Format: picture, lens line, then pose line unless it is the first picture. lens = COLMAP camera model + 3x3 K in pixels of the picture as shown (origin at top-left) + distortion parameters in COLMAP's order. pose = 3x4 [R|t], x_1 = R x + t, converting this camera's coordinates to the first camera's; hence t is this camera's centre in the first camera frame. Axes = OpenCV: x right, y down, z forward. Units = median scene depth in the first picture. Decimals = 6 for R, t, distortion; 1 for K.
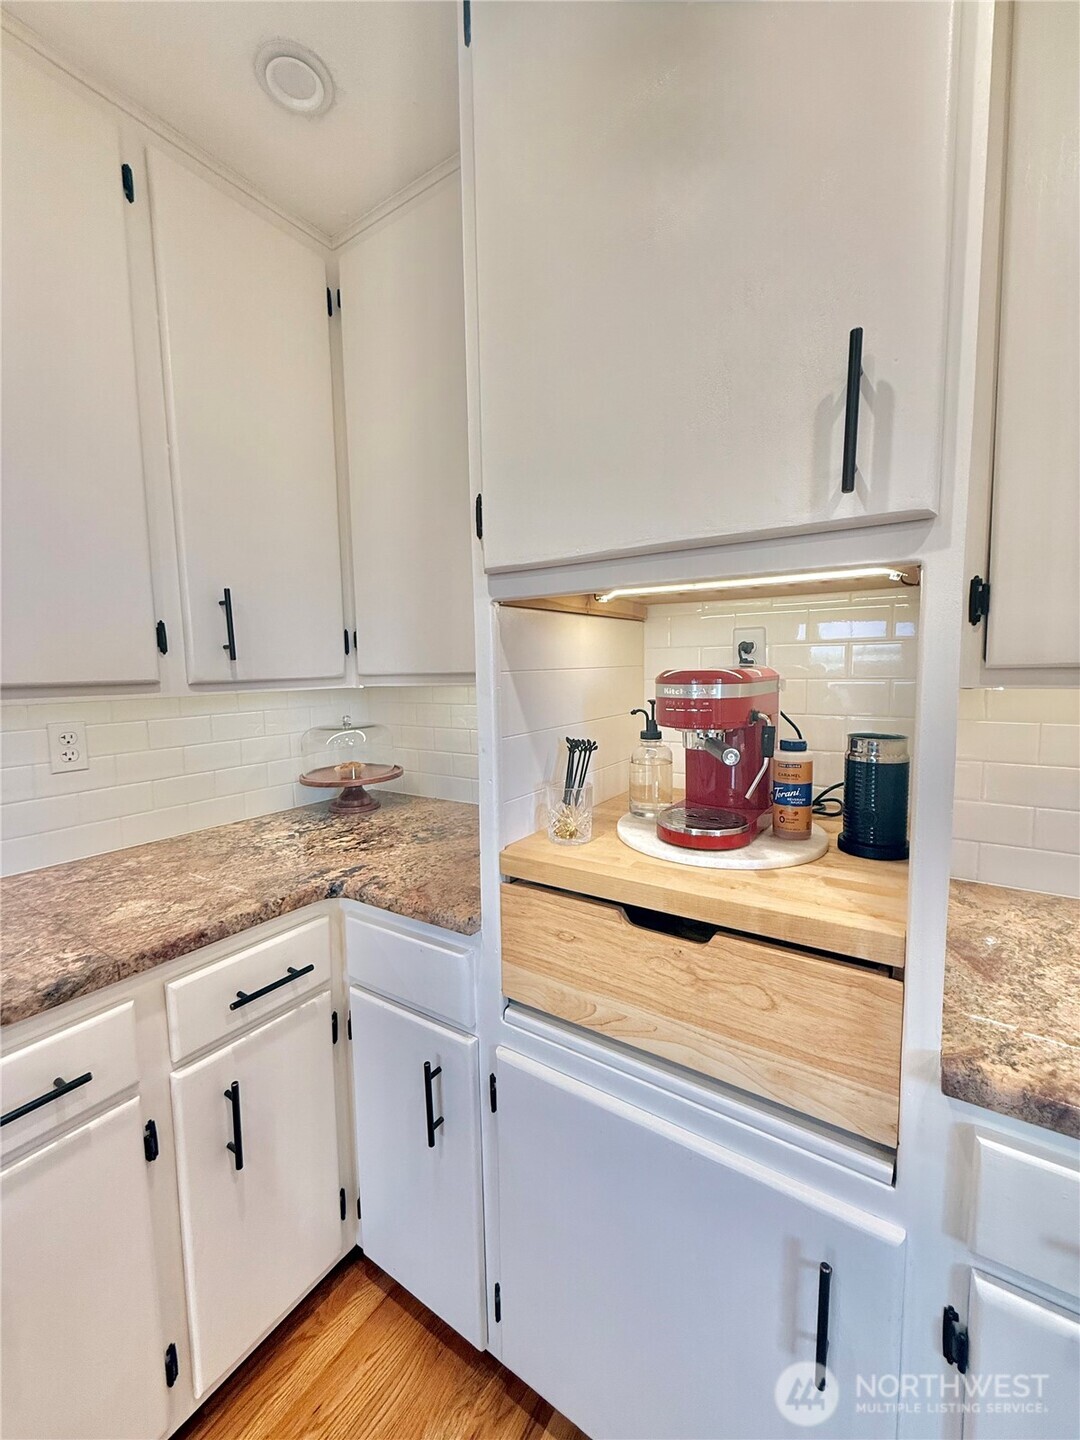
lens RADIAL K [[574.2, 0, 540.1], [0, 574.2, 713.7], [0, 0, 1]] dist [-0.000557, 0.000286]
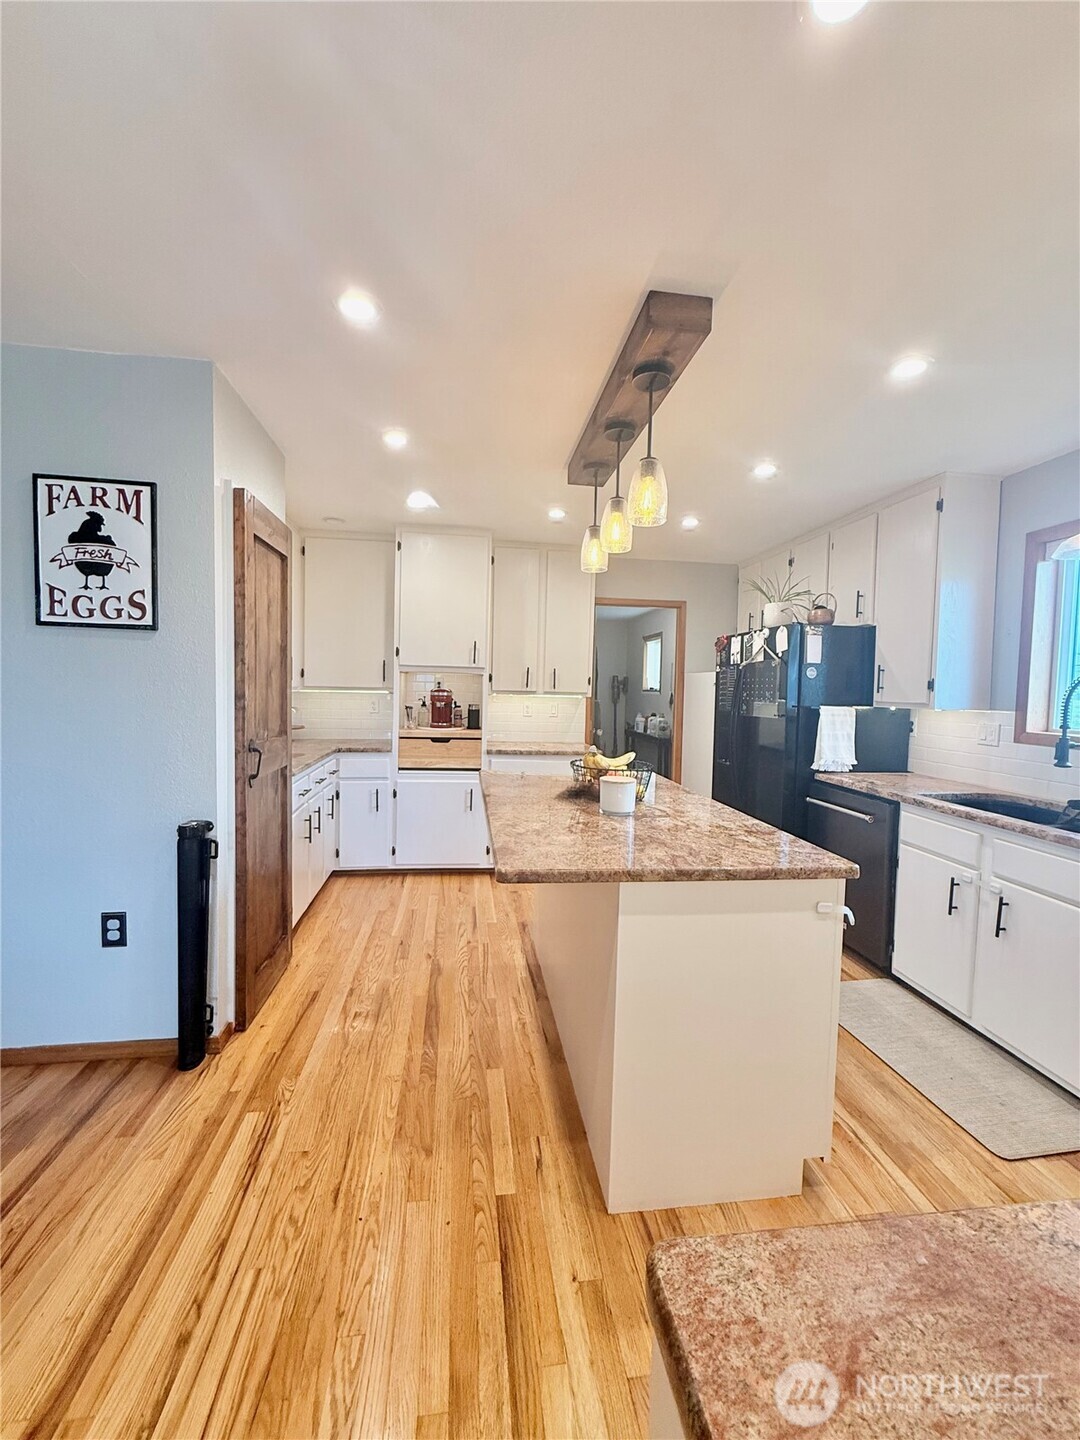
lens RADIAL K [[574.2, 0, 535.9], [0, 574.2, 712.7], [0, 0, 1]] dist [-0.000557, 0.000286]
pose [[0.750141, 0.008219, 0.661227, -2.009986], [0.016302, 0.999389, -0.030916, 0.244059], [-0.661077, 0.033970, 0.749549, -2.686489]]
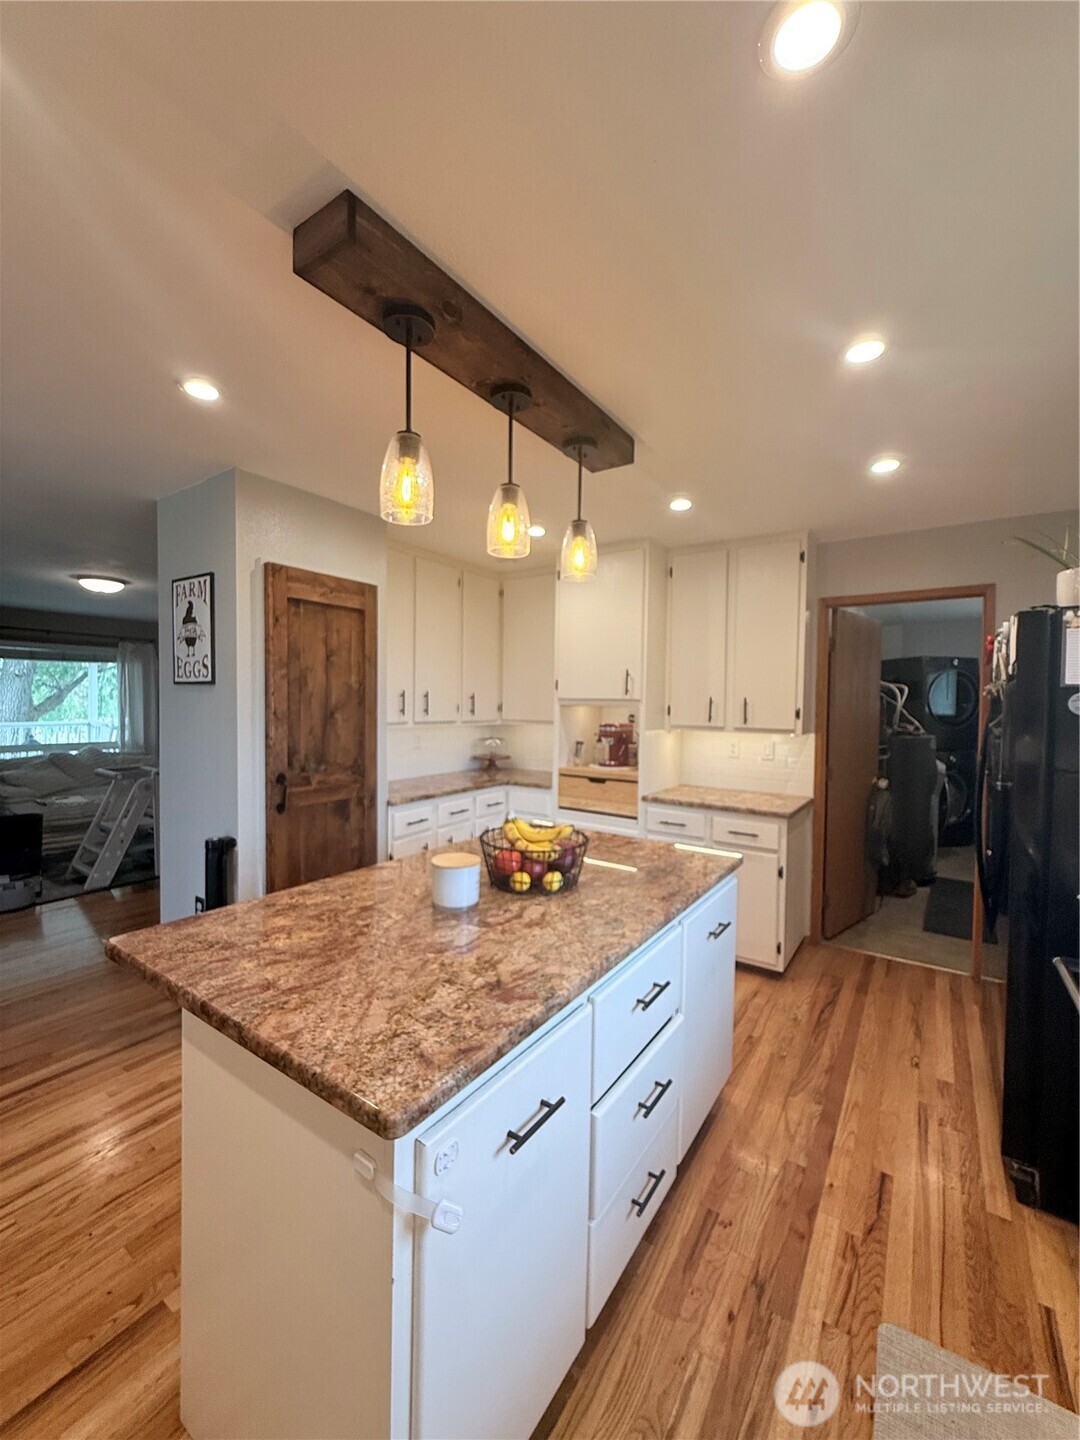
lens RADIAL K [[574.2, 0, 538.4], [0, 574.2, 714.3], [0, 0, 1]] dist [-0.000557, 0.000286]
pose [[0.999462, 0.032160, -0.006398, -0.189770], [-0.032499, 0.997503, -0.062702, 0.122843], [0.004366, 0.062876, 0.998012, -2.895626]]
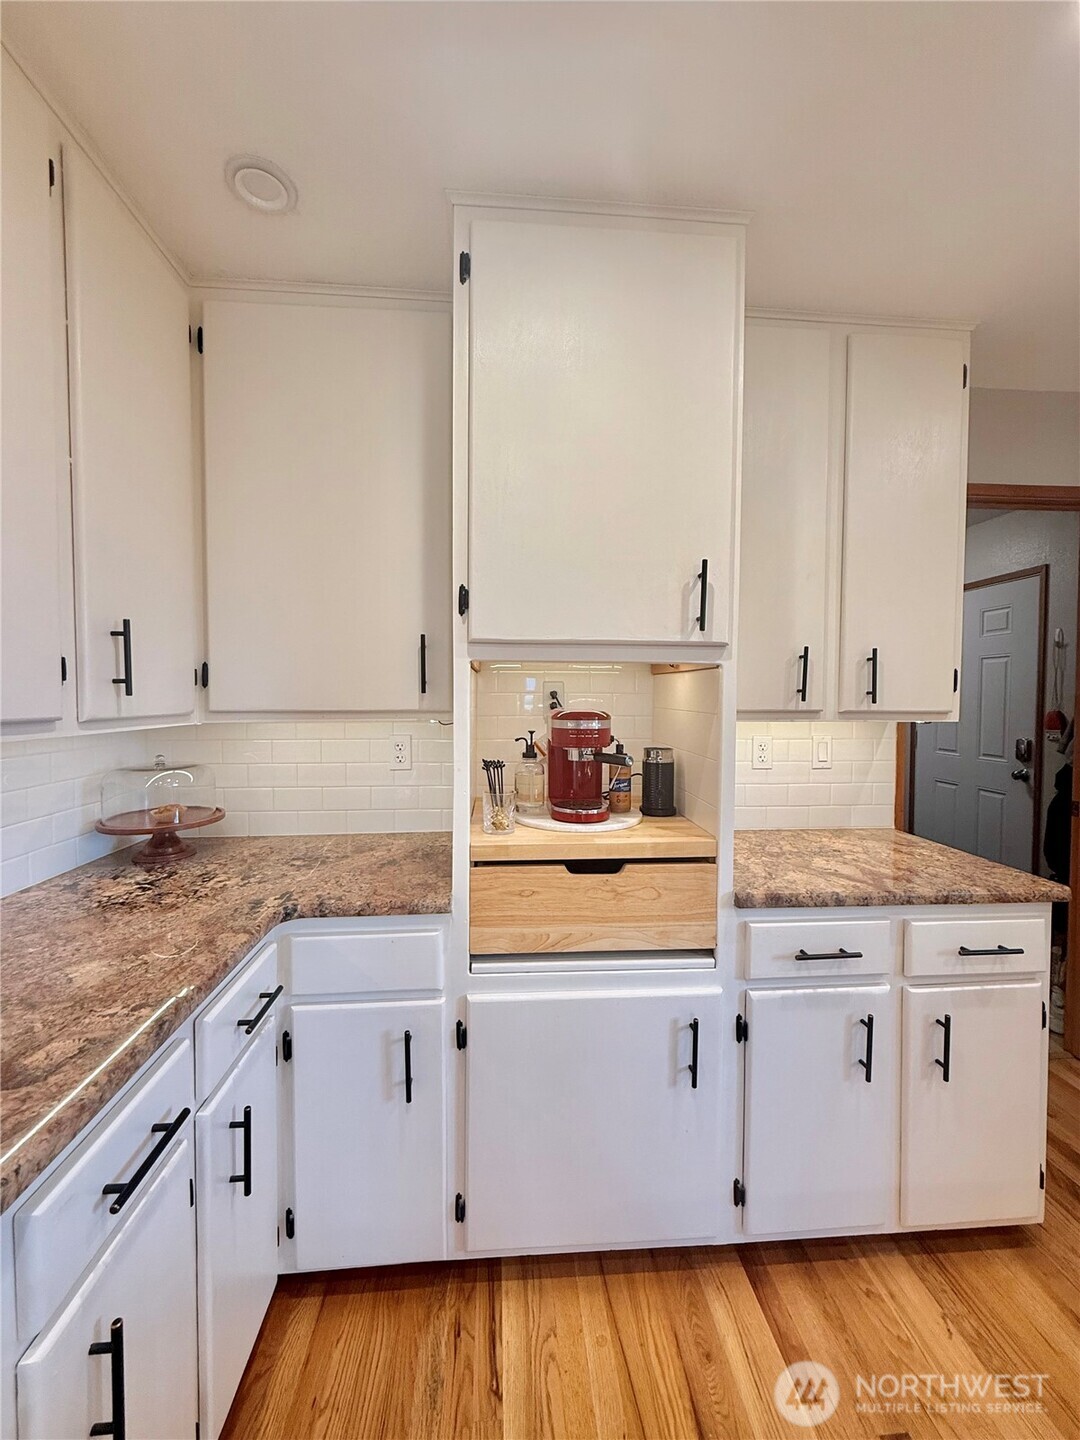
lens RADIAL K [[574.2, 0, 540.3], [0, 574.2, 713.9], [0, 0, 1]] dist [-0.000557, 0.000286]
pose [[0.785993, 0.003019, 0.618228, -0.756575], [0.033734, 0.998289, -0.047762, 0.004015], [-0.617315, 0.058396, 0.784546, -0.175007]]
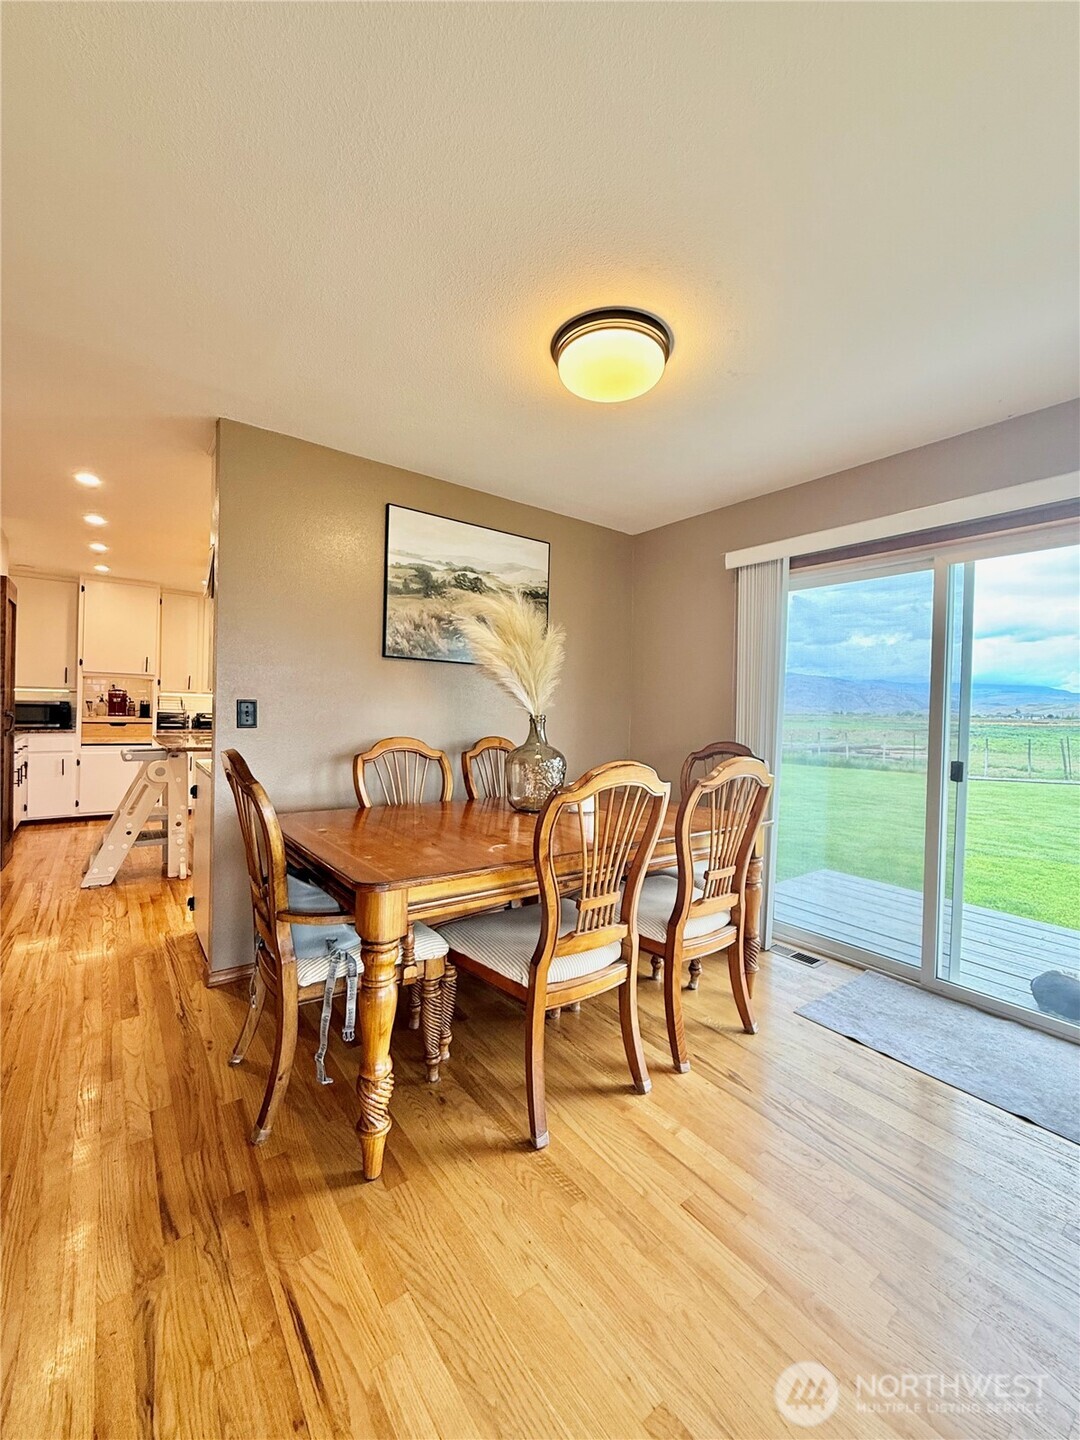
lens RADIAL K [[574.2, 0, 540.0], [0, 574.2, 713.9], [0, 0, 1]] dist [-0.000557, 0.000286]
pose [[0.325440, 0.017664, 0.945398, -3.975276], [0.043338, 0.998496, -0.033575, 0.579391], [-0.944569, 0.051898, 0.324185, -5.170750]]
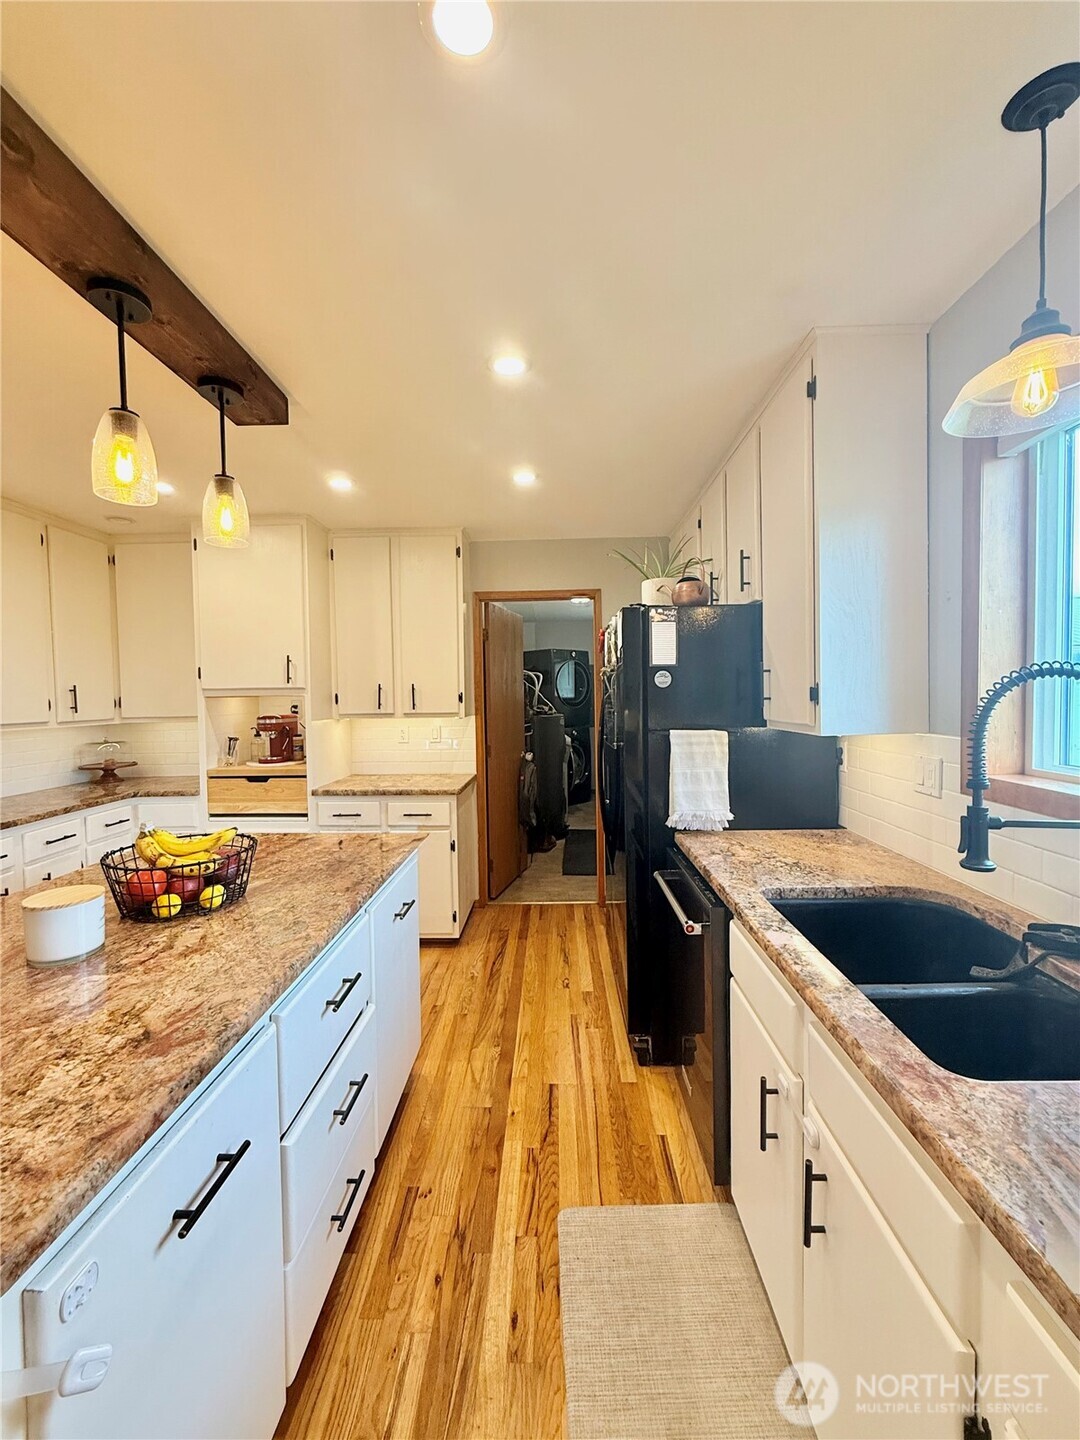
lens RADIAL K [[574.2, 0, 535.8], [0, 574.2, 714.3], [0, 0, 1]] dist [-0.000557, 0.000286]
pose [[0.847716, -0.012030, 0.530314, -0.210508], [0.043079, 0.998002, -0.046223, 0.150729], [-0.528698, 0.062030, 0.846540, -2.841918]]
